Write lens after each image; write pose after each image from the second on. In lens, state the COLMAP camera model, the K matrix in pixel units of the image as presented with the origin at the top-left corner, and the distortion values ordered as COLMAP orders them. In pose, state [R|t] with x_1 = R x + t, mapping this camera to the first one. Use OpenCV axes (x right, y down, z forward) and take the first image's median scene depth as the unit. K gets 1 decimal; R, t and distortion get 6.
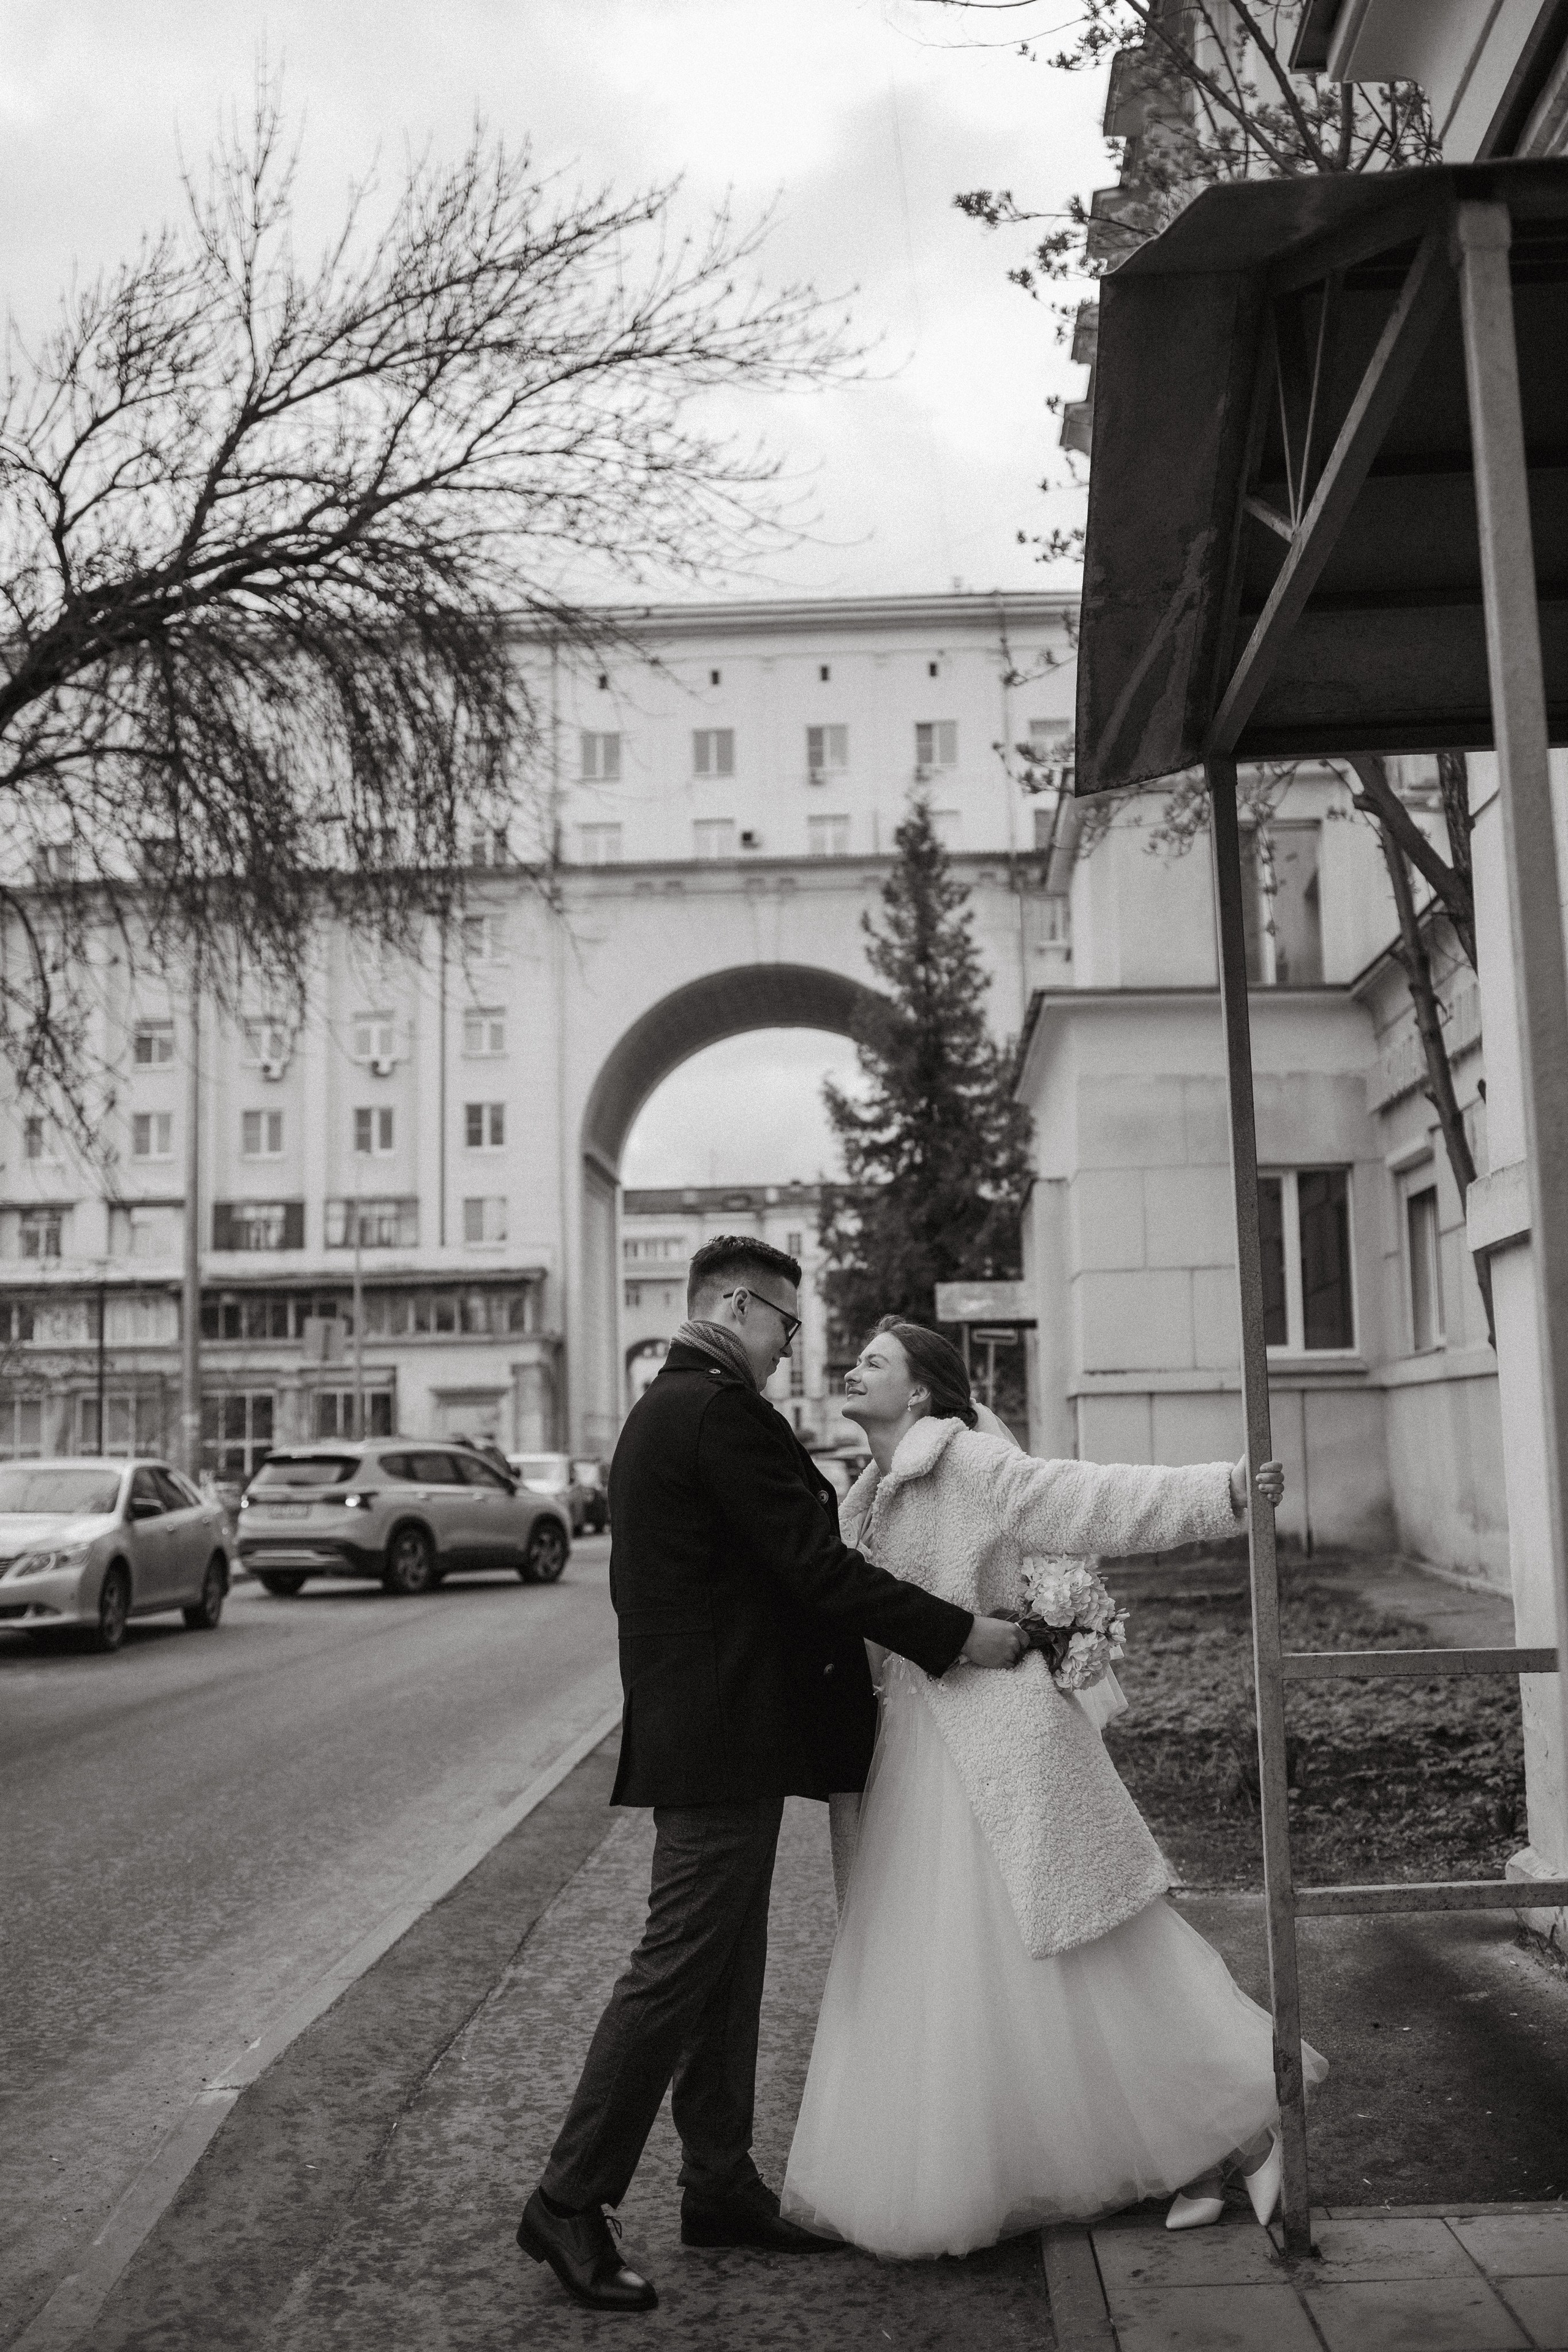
lens RADIAL K [[2356.9, 0, 718.2], [0, 2356.9, 1178.8], [0, 0, 1]] dist [-0.068518, -0.012845]
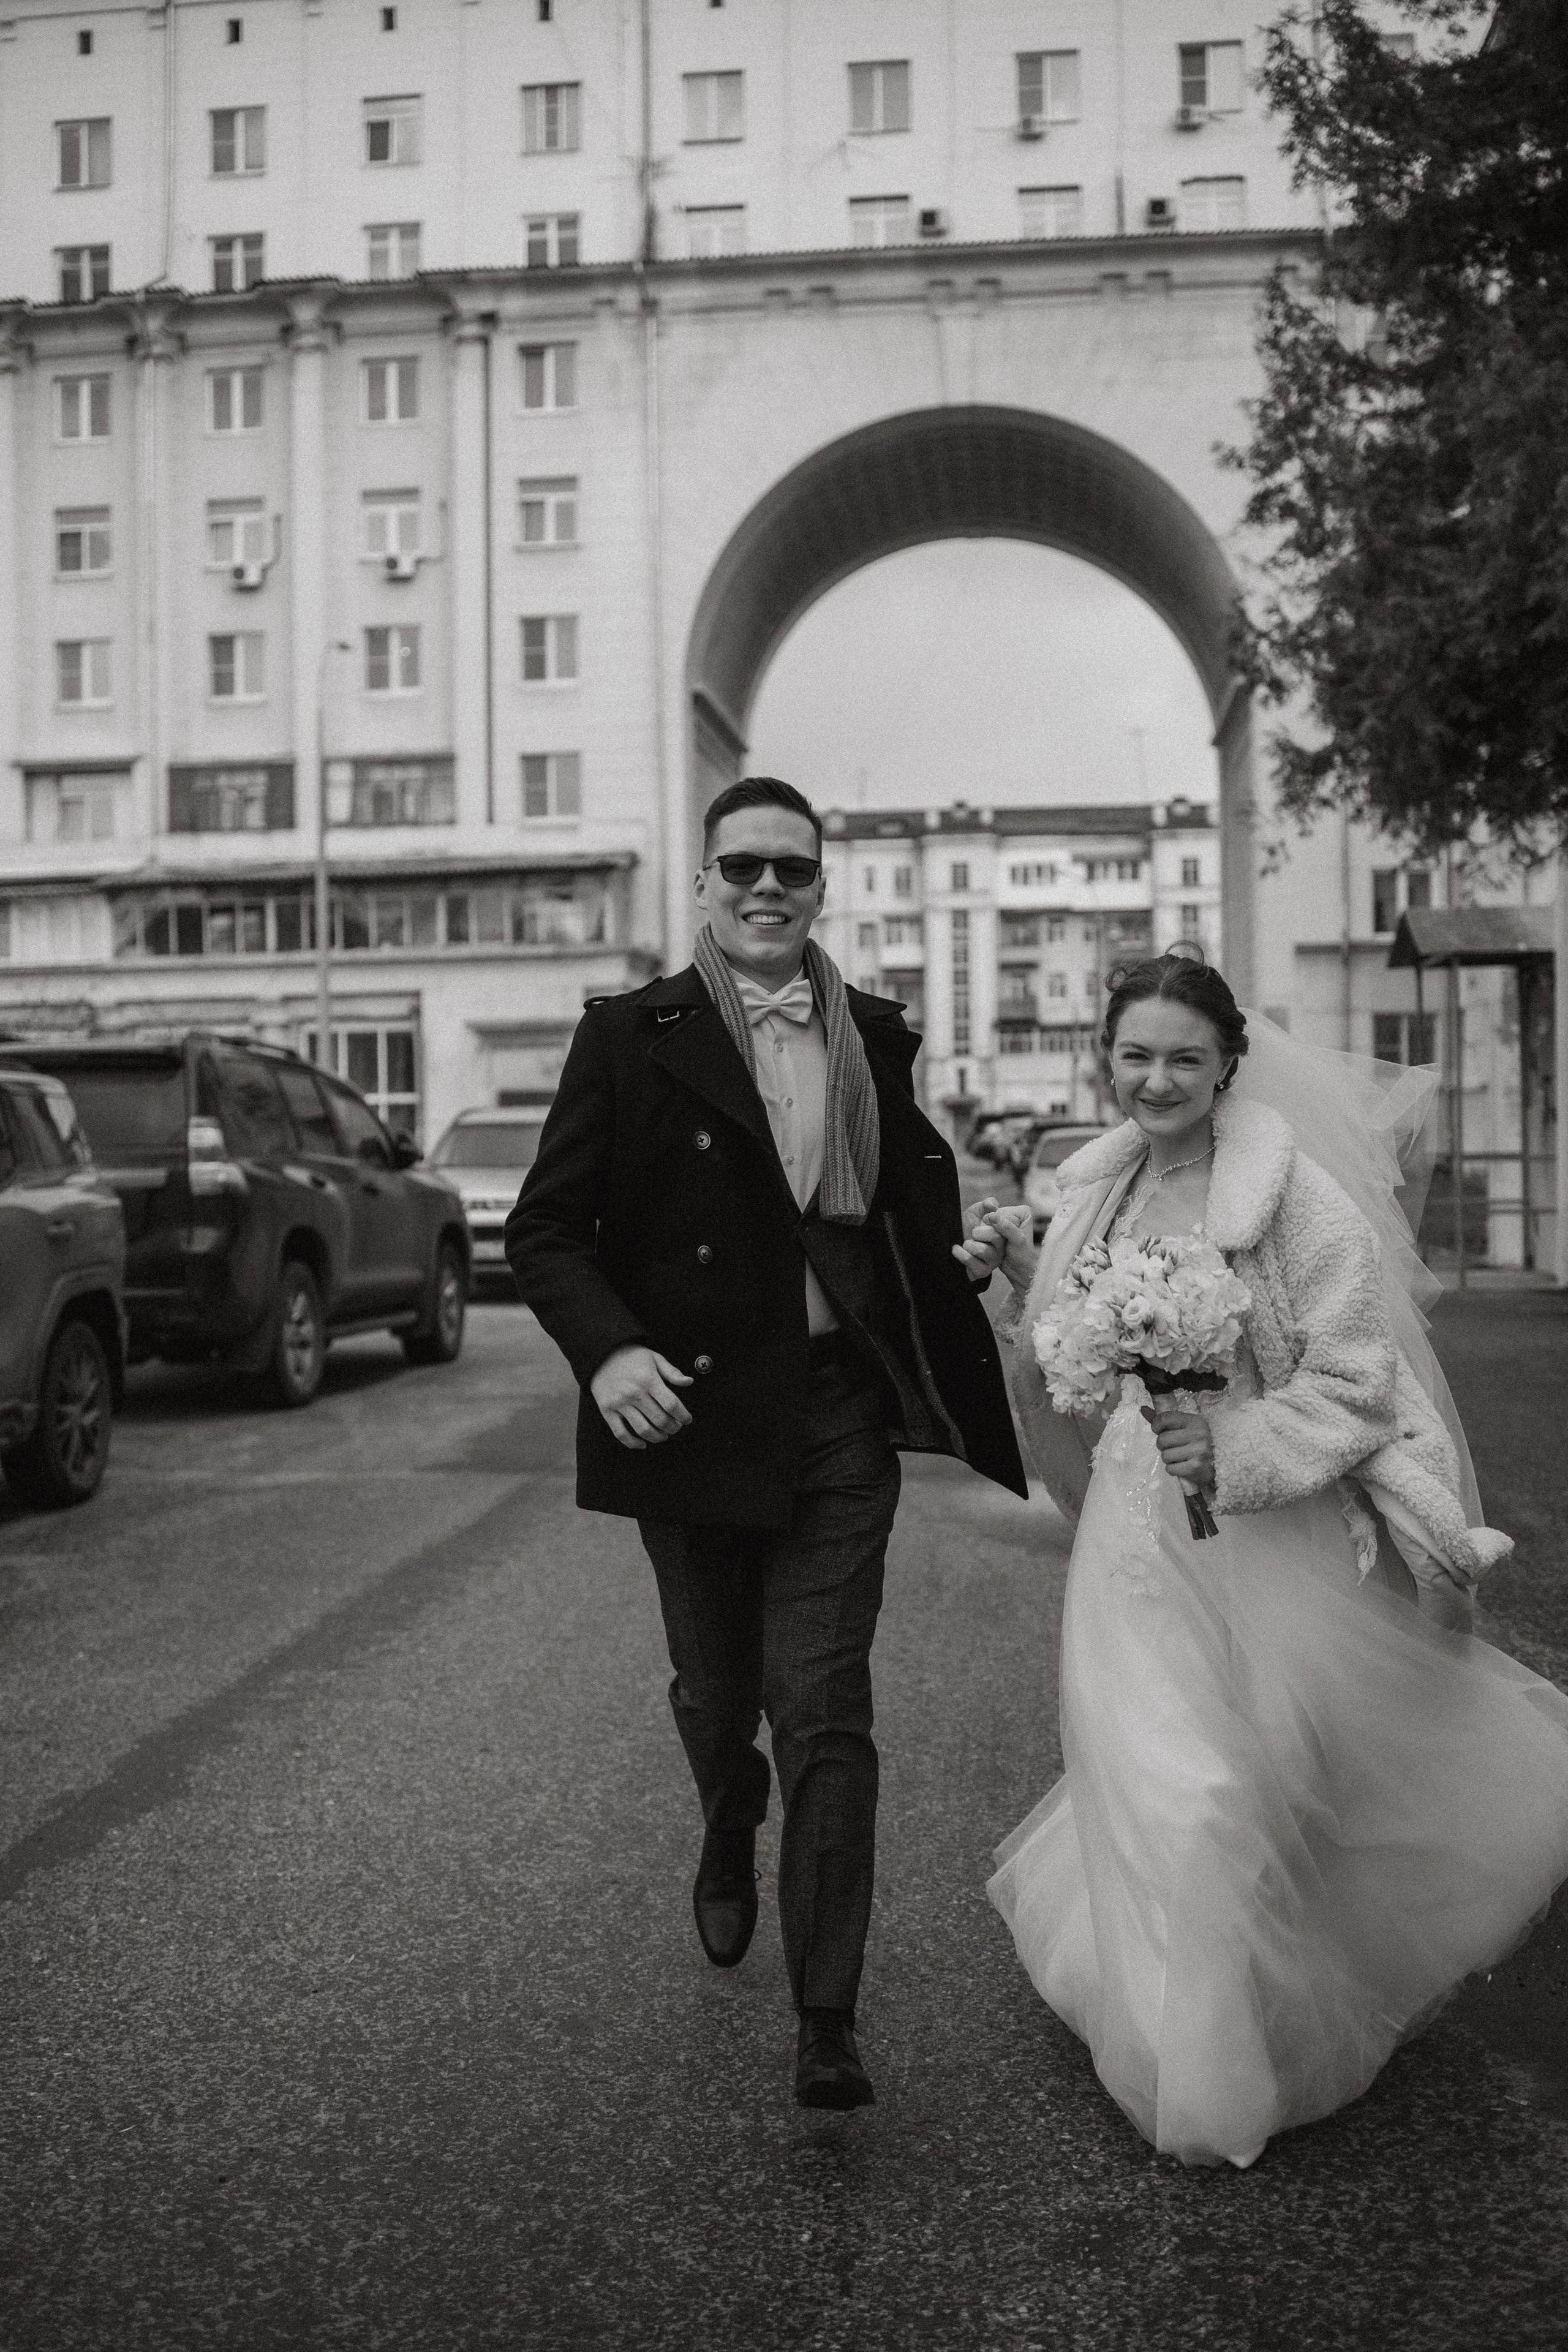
lens RADIAL K [[2356.9, 0, 718.2], [0, 2356.9, 1178.8], [0, 0, 1]] dist [-0.068518, -0.012845]
pose [[0.998246, 0.004250, -0.059047, -0.007643], [0.003973, 0.990360, 0.138459, 0.036310], [0.059066, -0.138450, 0.988606, 0.294258]]
